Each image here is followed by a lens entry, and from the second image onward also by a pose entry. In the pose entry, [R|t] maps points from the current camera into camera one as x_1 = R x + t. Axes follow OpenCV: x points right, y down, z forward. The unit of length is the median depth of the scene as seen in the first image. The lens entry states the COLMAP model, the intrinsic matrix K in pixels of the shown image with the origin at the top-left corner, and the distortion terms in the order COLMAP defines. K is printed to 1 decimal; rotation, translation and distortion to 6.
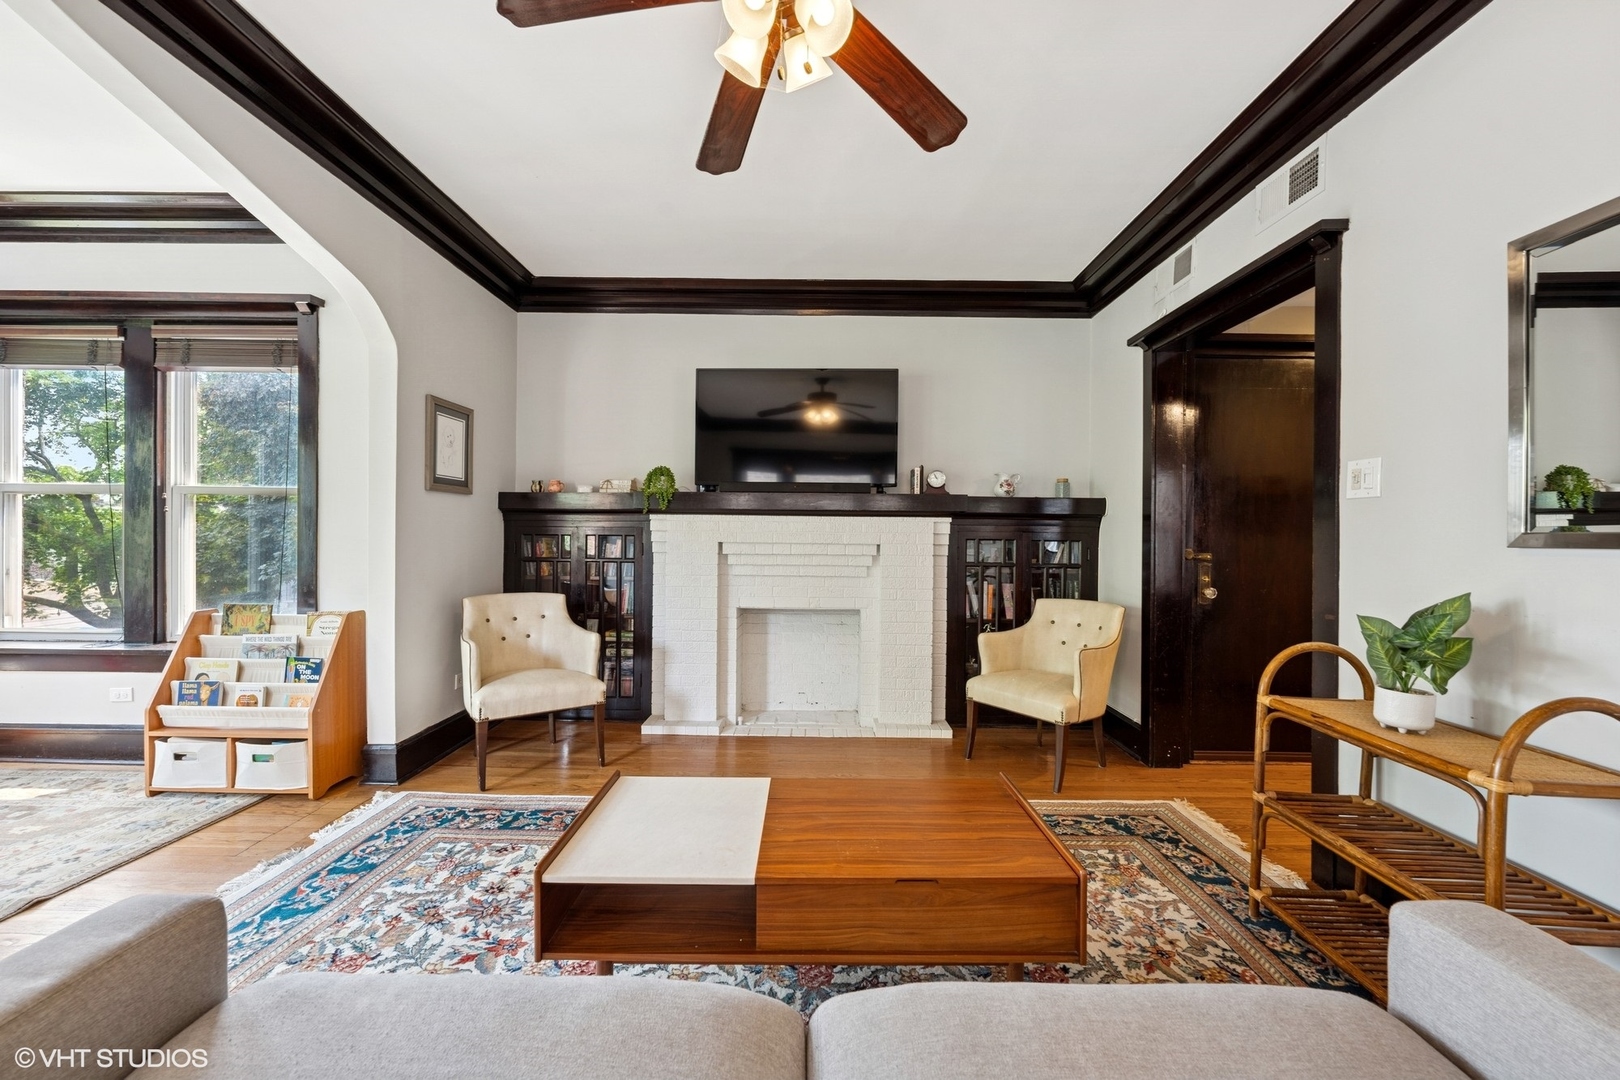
lens RADIAL K [[653.2, 0, 801.7], [0, 653.2, 539.5], [0, 0, 1]] dist [0.001340, -0.000869]
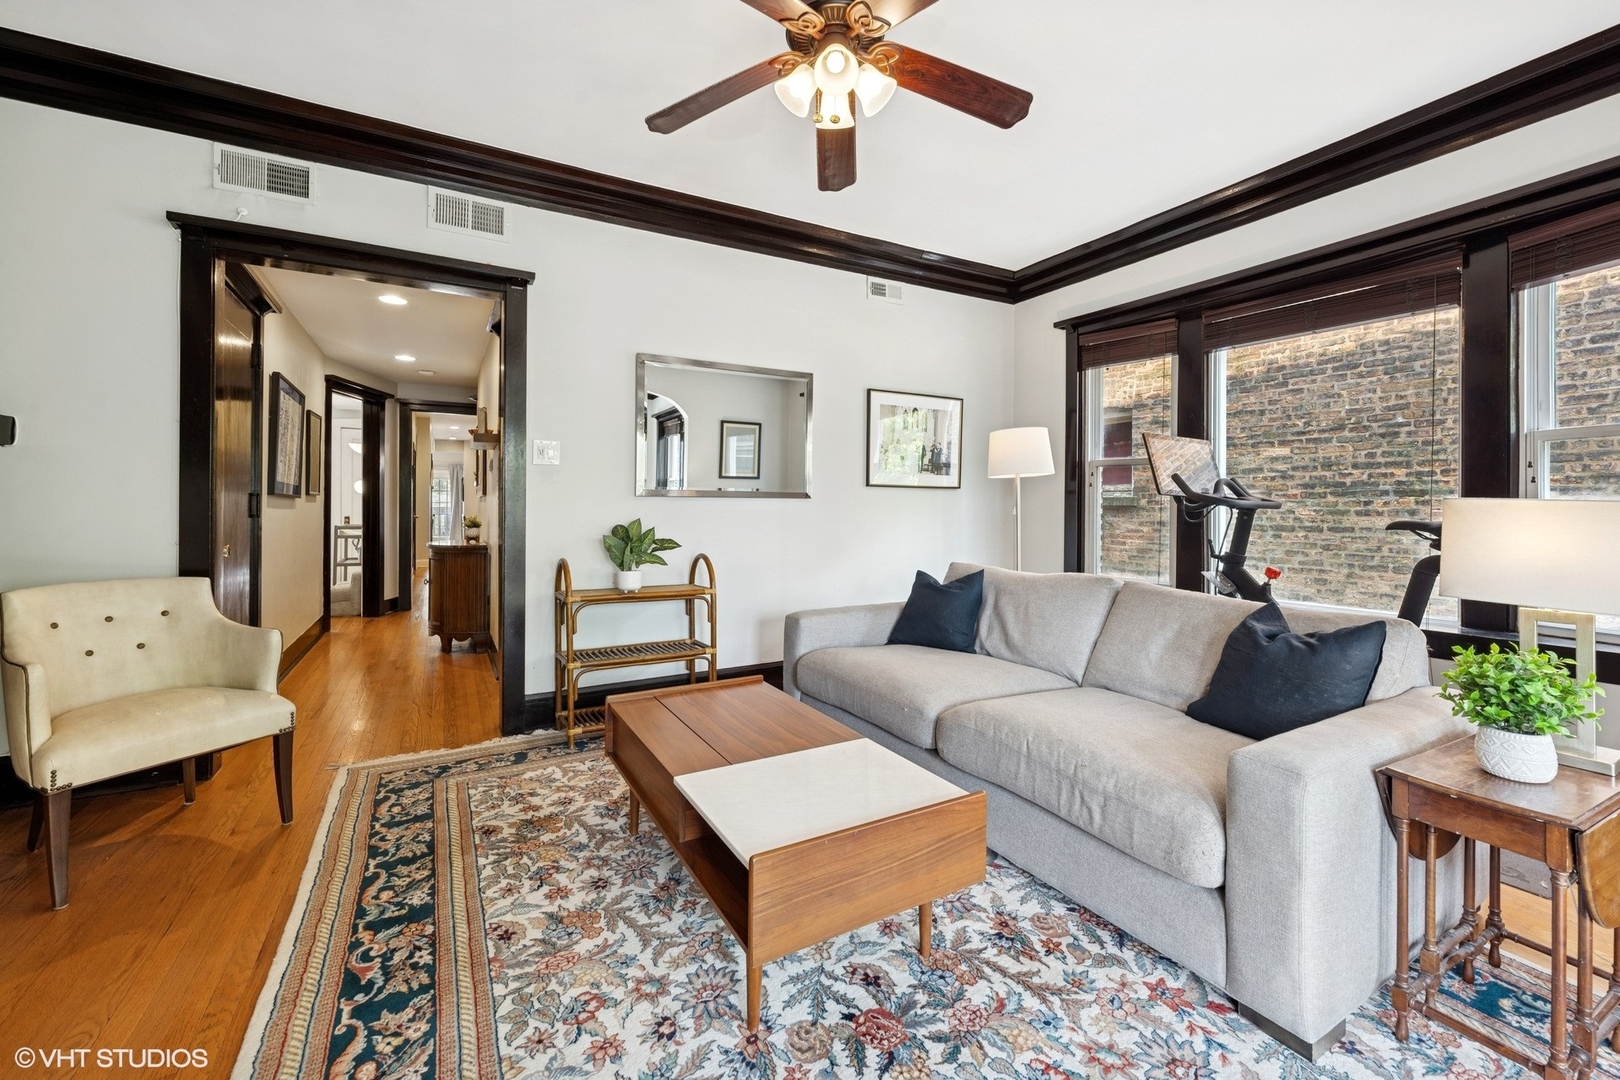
lens RADIAL K [[653.2, 0, 805.9], [0, 653.2, 520.0], [0, 0, 1]] dist [0.001340, -0.000869]
pose [[-0.502866, -0.024800, 0.864008, -0.584945], [-0.004135, 0.999646, 0.026287, 0.015642], [-0.864354, 0.009646, -0.502791, 0.900972]]
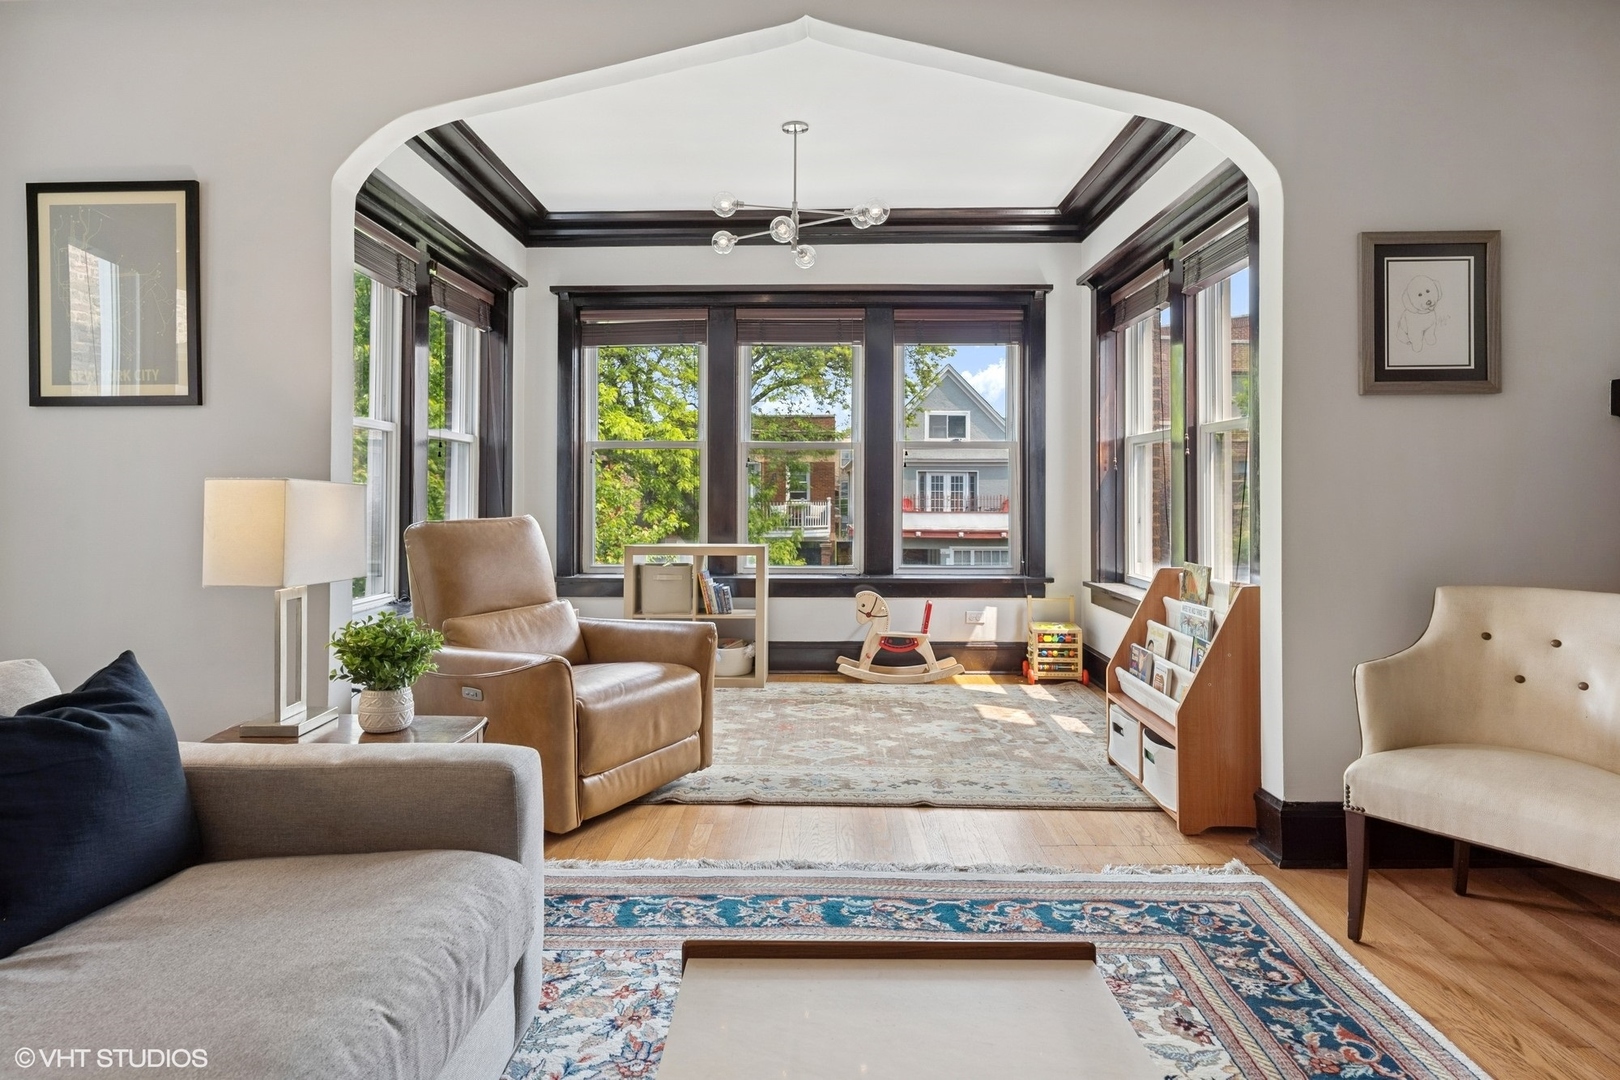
lens RADIAL K [[891.2, 0, 806.0], [0, 891.2, 486.5], [0, 0, 1]] dist [0.006019, -0.005155]
pose [[0.001771, -0.015820, -0.999873, 0.263696], [-0.003086, 0.999870, -0.015826, 0.023908], [0.999994, 0.003114, 0.001722, 0.567752]]
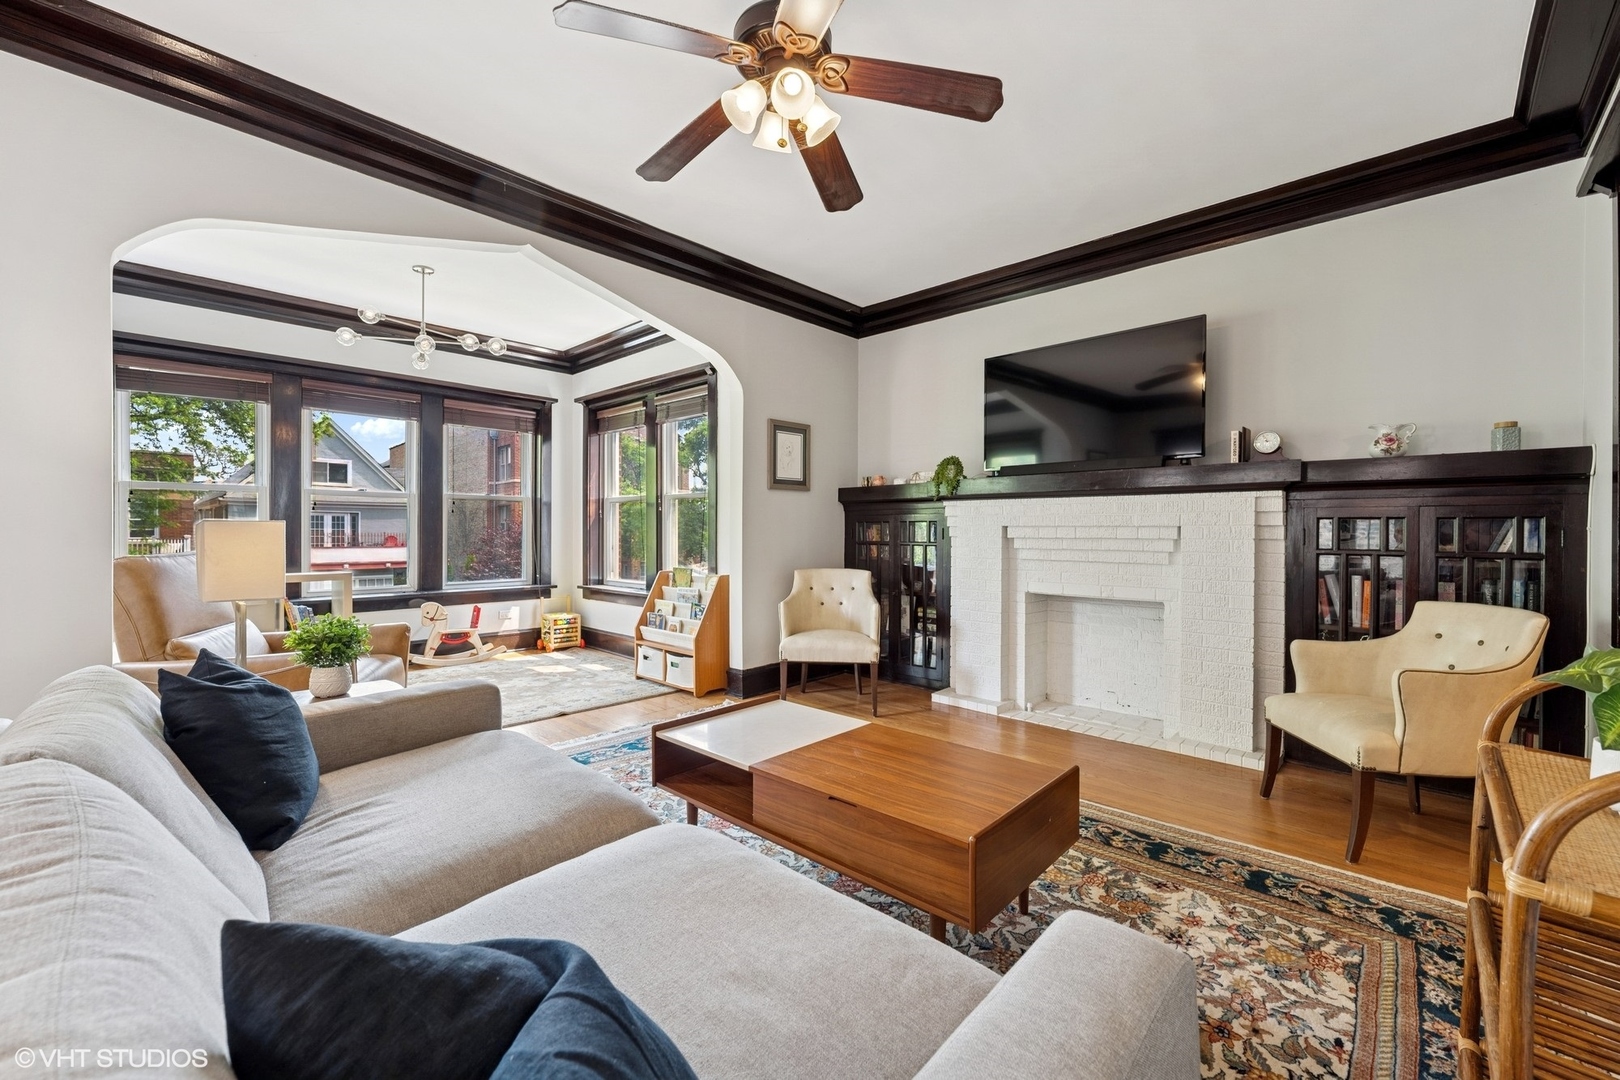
lens RADIAL K [[653.2, 0, 797.2], [0, 653.2, 536.9], [0, 0, 1]] dist [0.001340, -0.000869]
pose [[0.729204, -0.001467, -0.684295, 0.460194], [0.002881, 0.999995, 0.000926, 0.025540], [0.684290, -0.002646, 0.729205, 0.053244]]
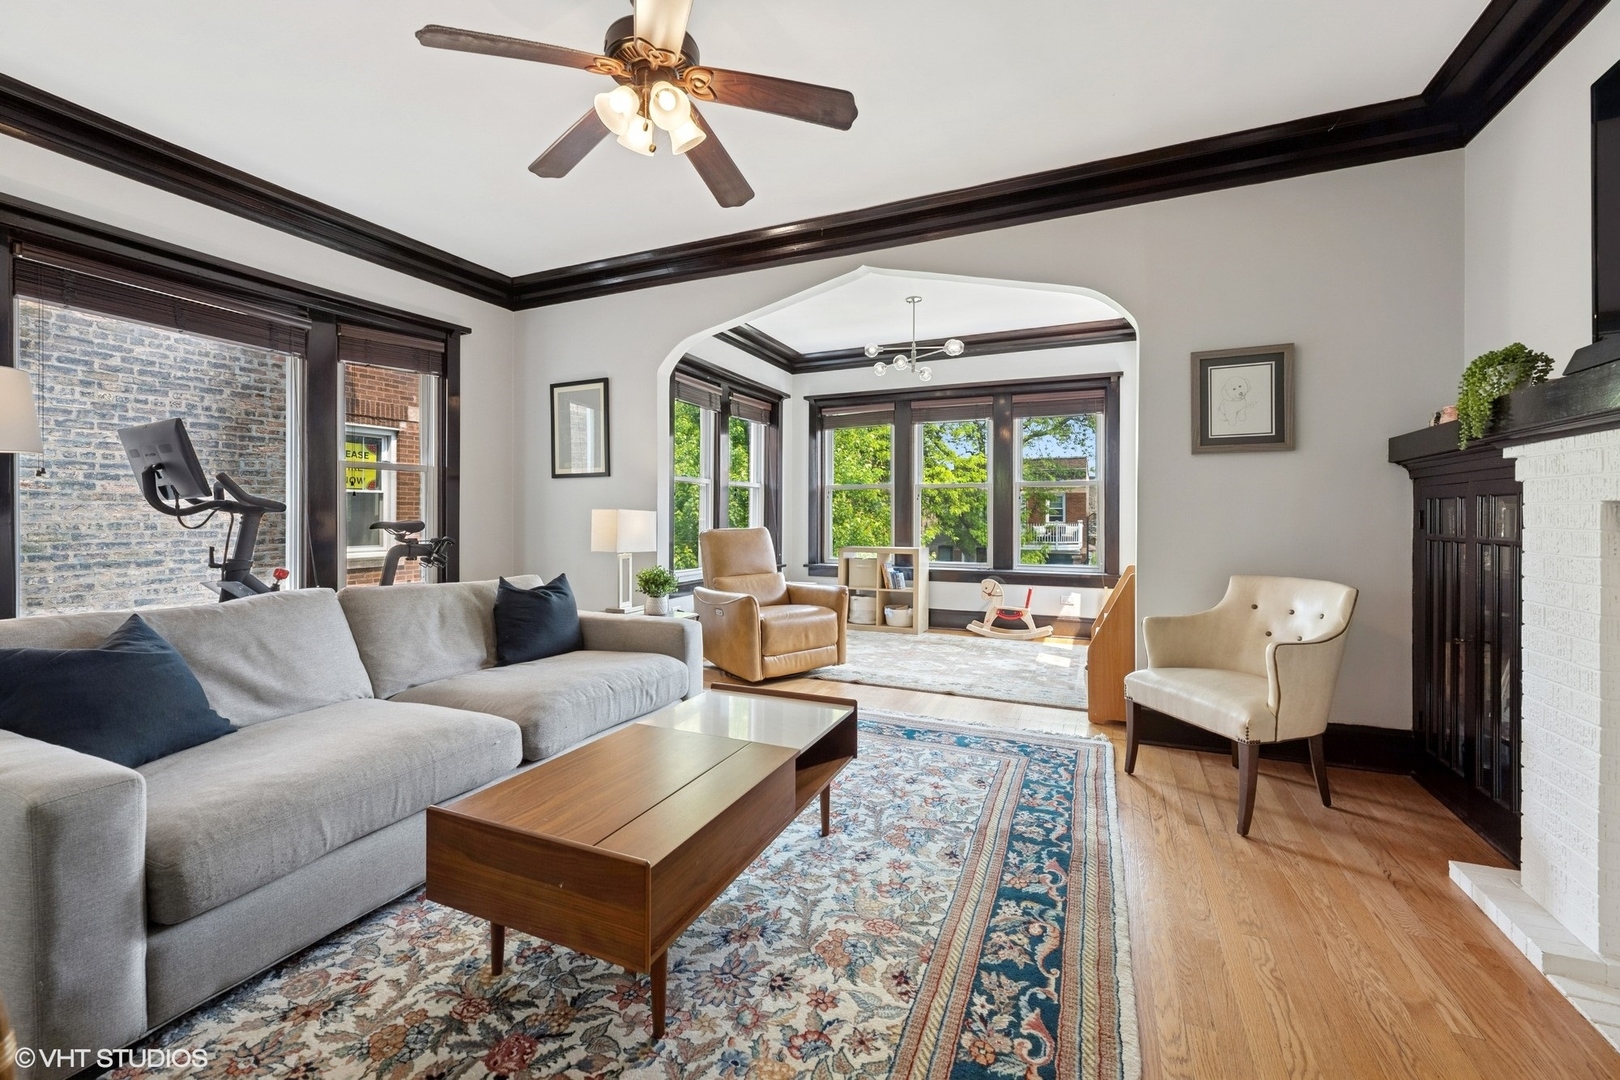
lens RADIAL K [[653.2, 0, 809.8], [0, 653.2, 517.1], [0, 0, 1]] dist [0.001340, -0.000869]
pose [[-0.386730, -0.008256, -0.922156, 0.578715], [-0.008464, 0.999950, -0.005403, 0.027259], [0.922154, 0.005716, -0.386781, 0.978694]]
